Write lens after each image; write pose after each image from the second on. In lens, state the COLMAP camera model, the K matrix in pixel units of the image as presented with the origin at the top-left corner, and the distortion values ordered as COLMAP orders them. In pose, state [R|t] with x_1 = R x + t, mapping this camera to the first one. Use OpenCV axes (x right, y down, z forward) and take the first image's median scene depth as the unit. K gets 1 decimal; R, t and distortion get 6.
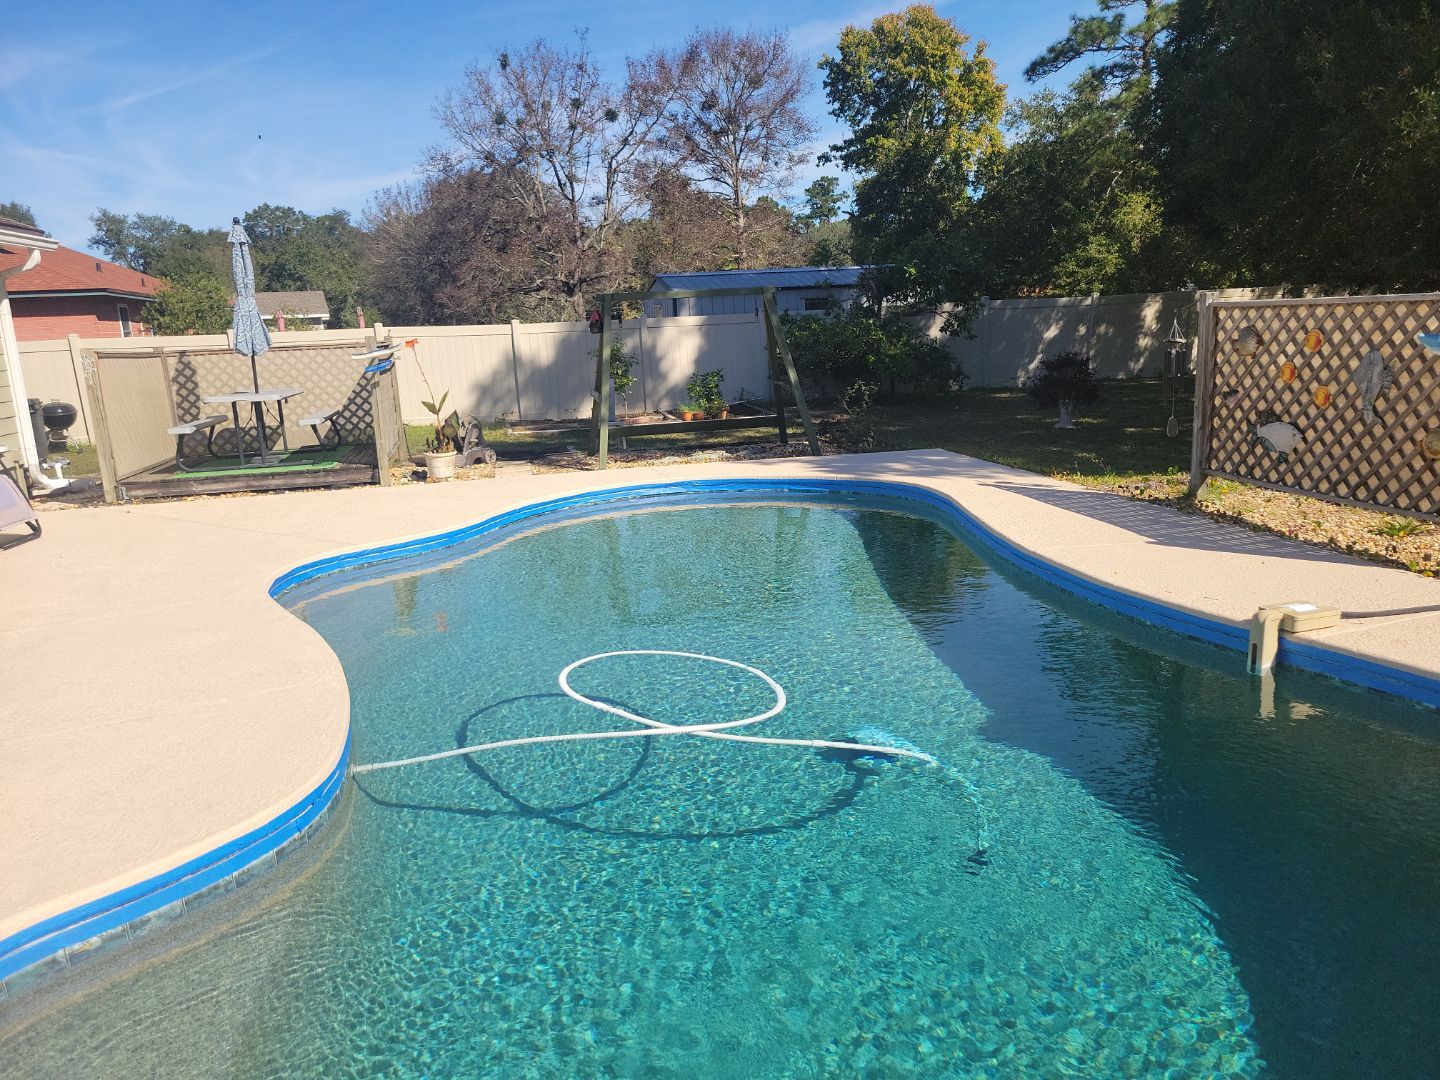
lens RADIAL K [[1068.5, 0, 720.0], [0, 1068.5, 540.0], [0, 0, 1]] dist [0.053969, -0.008893]
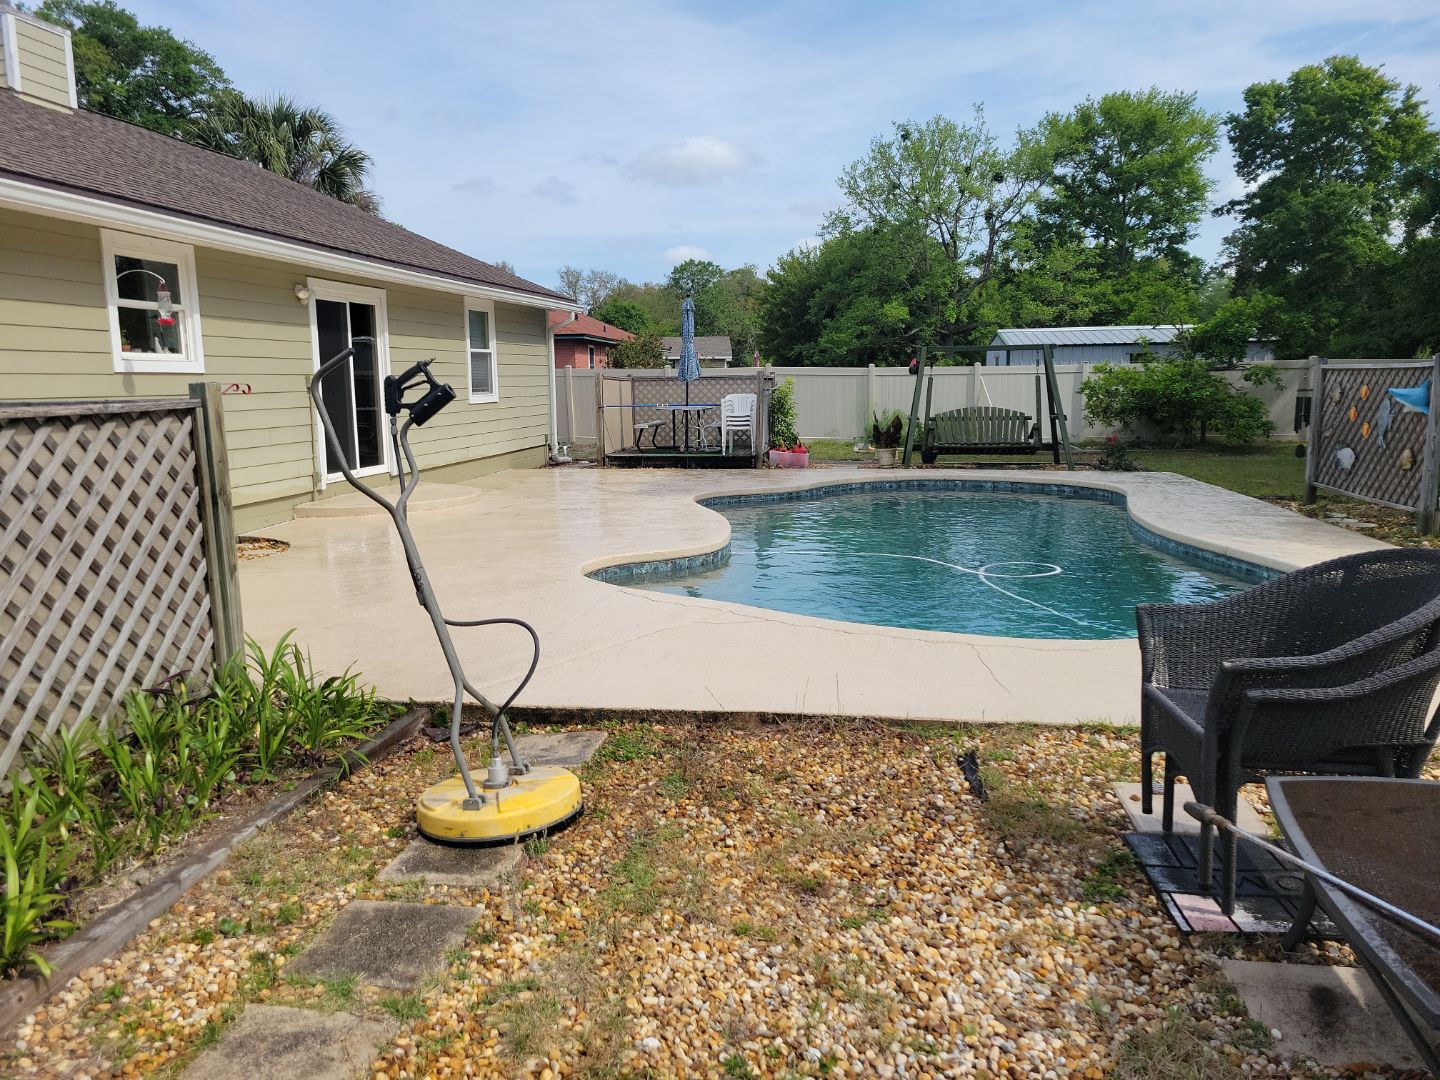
lens RADIAL K [[1082.6, 0, 765.4], [0, 1082.6, 541.9], [0, 0, 1]] dist [0.057804, -0.052827]
pose [[0.951789, 0.081598, -0.295700, 0.072373], [-0.094219, 0.995139, -0.028662, 0.044548], [0.291924, 0.055141, 0.954851, -0.215583]]
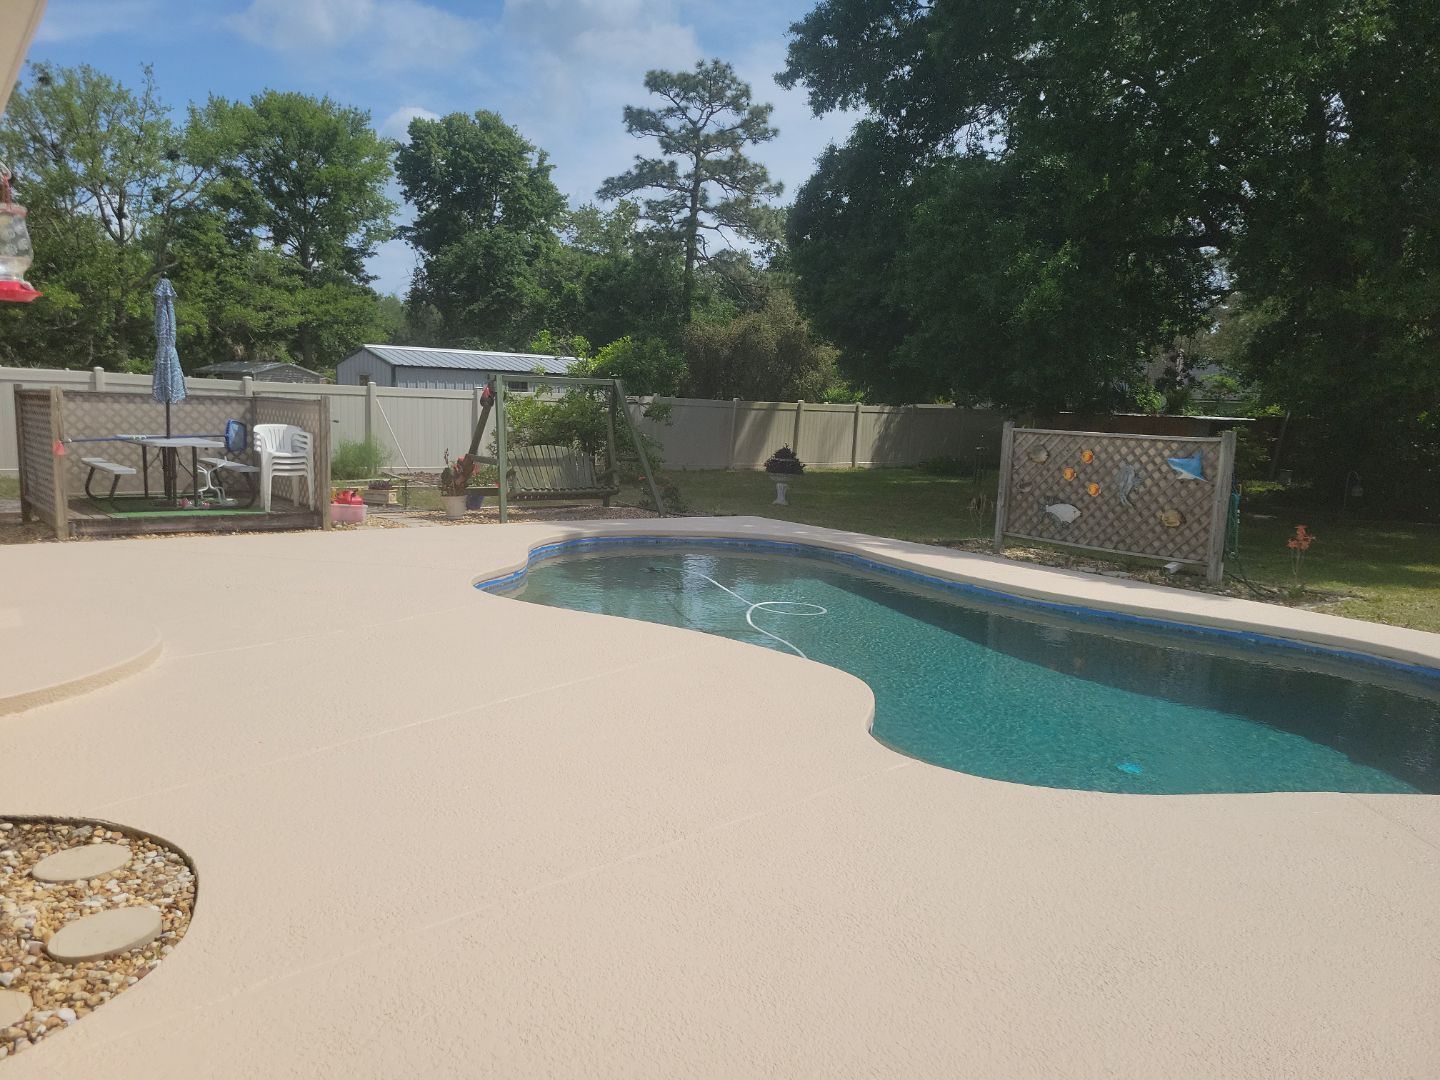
lens RADIAL K [[1068.5, 0, 720.0], [0, 1068.5, 540.0], [0, 0, 1]] dist [0.053969, -0.008893]
pose [[0.900814, 0.028116, 0.433295, -0.207939], [0.004544, 0.997236, -0.074156, 0.020149], [-0.434182, 0.068770, 0.898196, -0.073954]]
